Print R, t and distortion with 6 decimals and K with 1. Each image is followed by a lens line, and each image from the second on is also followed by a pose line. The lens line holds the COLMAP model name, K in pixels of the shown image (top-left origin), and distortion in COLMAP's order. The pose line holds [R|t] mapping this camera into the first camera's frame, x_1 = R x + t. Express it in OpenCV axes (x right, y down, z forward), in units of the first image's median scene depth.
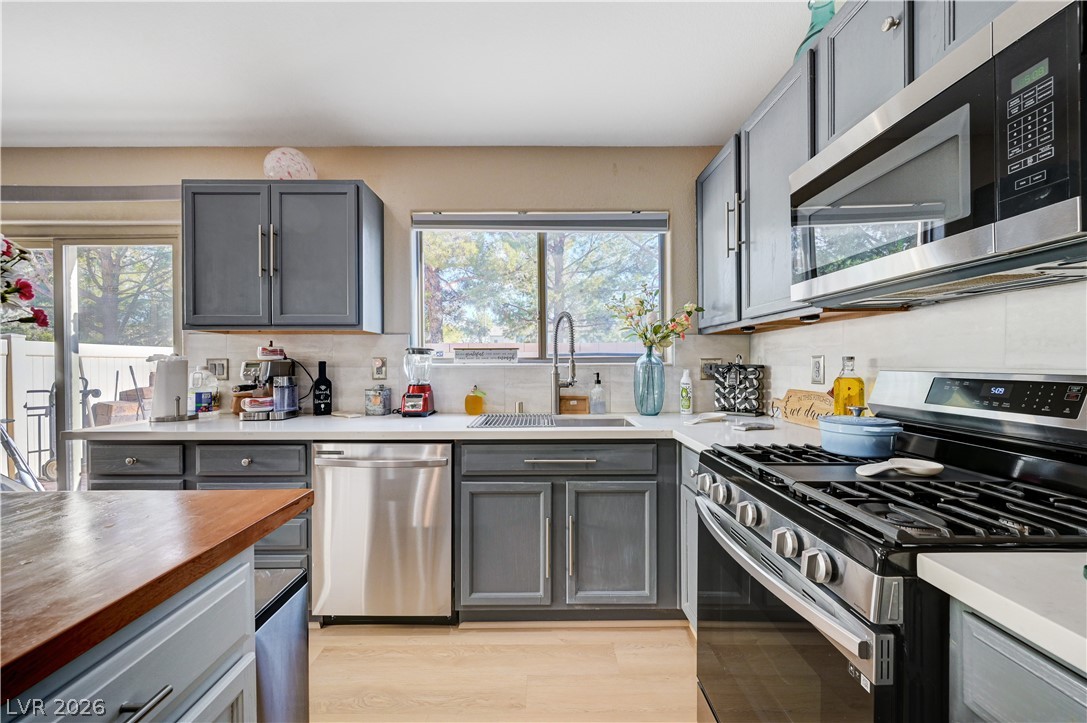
lens RADIAL K [[432.0, 0, 545.0], [0, 432.0, 365.4], [0, 0, 1]] dist [-0.000856, 0.000717]
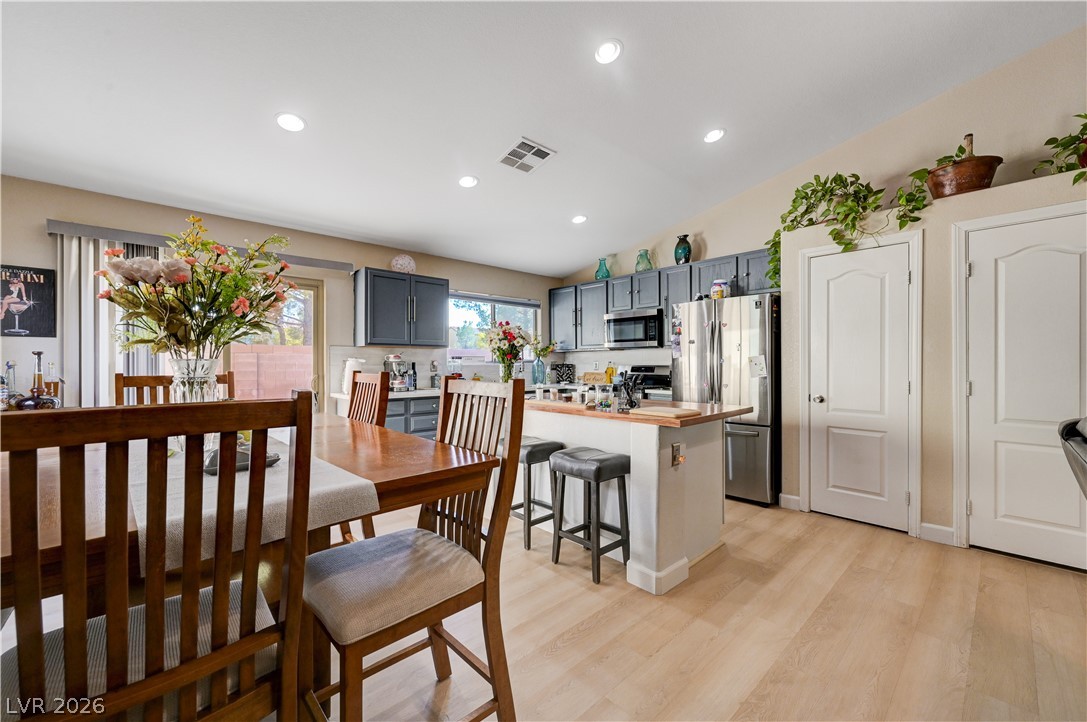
lens RADIAL K [[432.0, 0, 550.3], [0, 432.0, 362.1], [0, 0, 1]] dist [-0.000856, 0.000717]
pose [[0.726261, 0.005157, 0.687400, -1.427458], [0.004047, 0.999922, -0.011777, 0.015711], [-0.687407, 0.011335, 0.726184, -0.858857]]
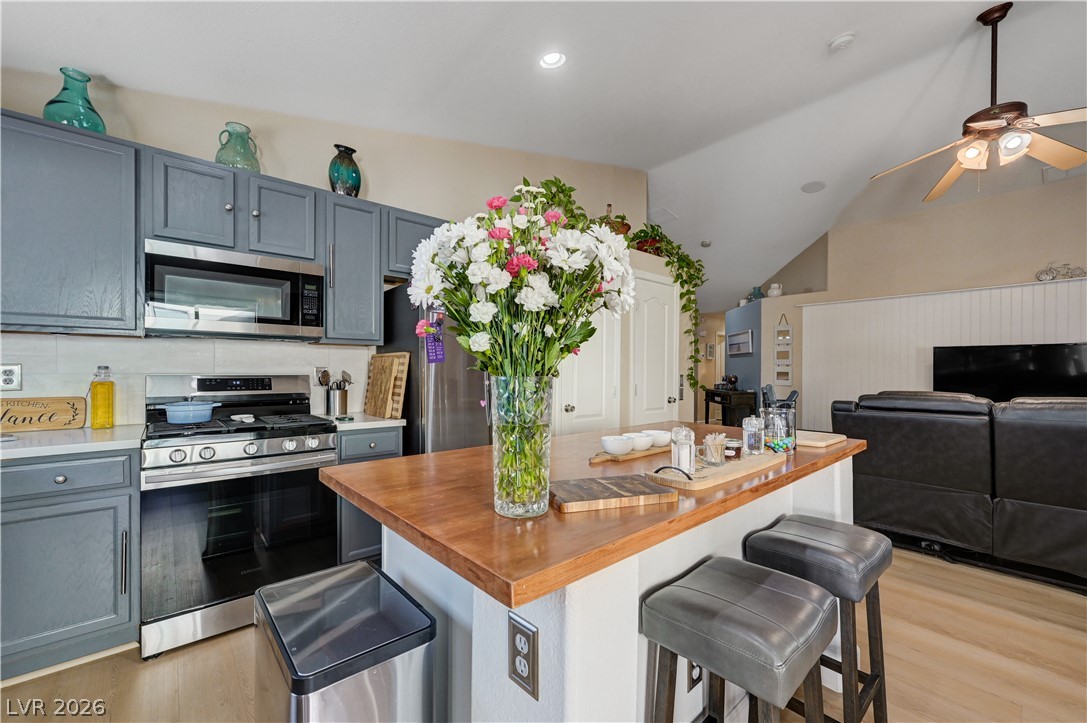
lens RADIAL K [[432.0, 0, 543.5], [0, 432.0, 371.4], [0, 0, 1]] dist [-0.000856, 0.000717]
pose [[-0.652836, 0.000508, 0.757499, -0.802871], [0.004595, 0.999984, 0.003289, -0.001363], [-0.757485, 0.005628, -0.652828, 0.552238]]
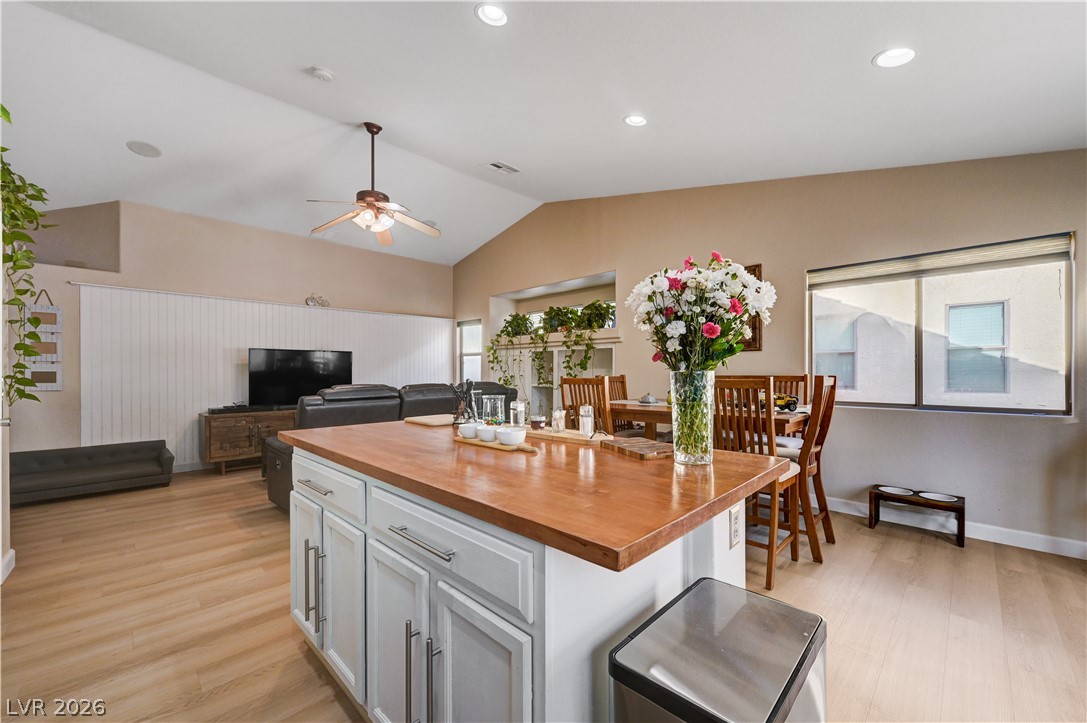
lens RADIAL K [[432.0, 0, 539.9], [0, 432.0, 371.8], [0, 0, 1]] dist [-0.000856, 0.000717]
pose [[-0.710963, 0.006701, -0.703198, 0.021129], [-0.001972, 0.999932, 0.011523, -0.001002], [0.703227, 0.009579, -0.710901, 0.574446]]
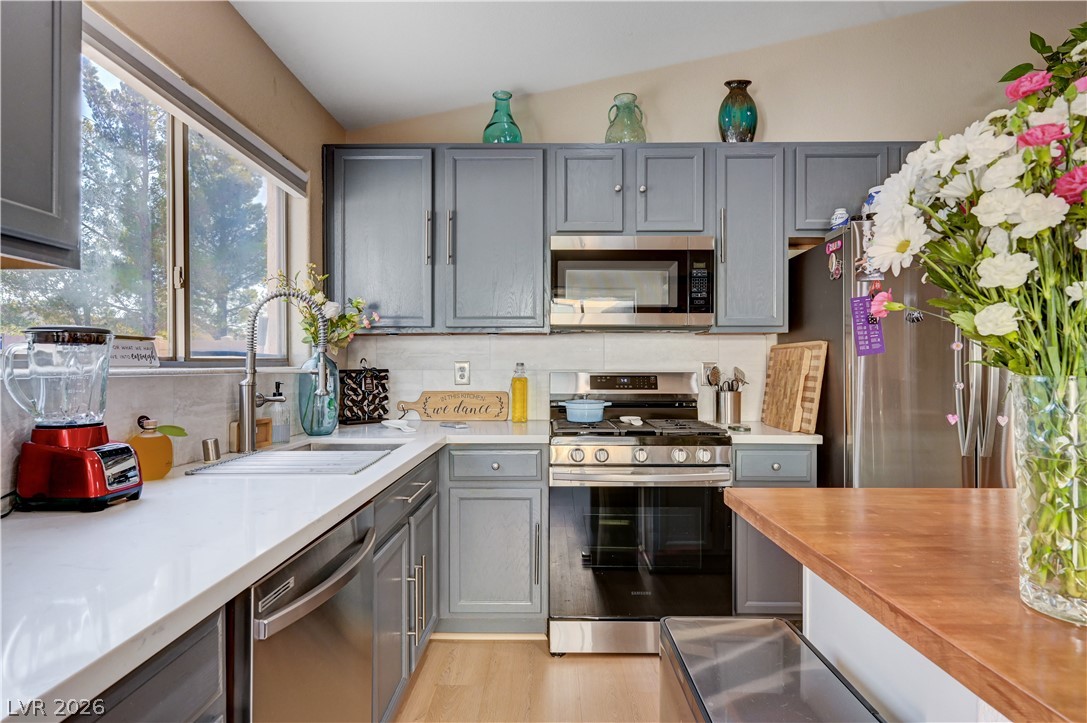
lens RADIAL K [[579.5, 0, 549.2], [0, 579.5, 366.6], [0, 0, 1]] dist [-0.004403, 0.002404]
pose [[0.008637, 0.003159, 0.999958, -0.794090], [0.005610, 0.999979, -0.003208, -0.001301], [-0.999947, 0.005637, 0.008620, 0.584547]]
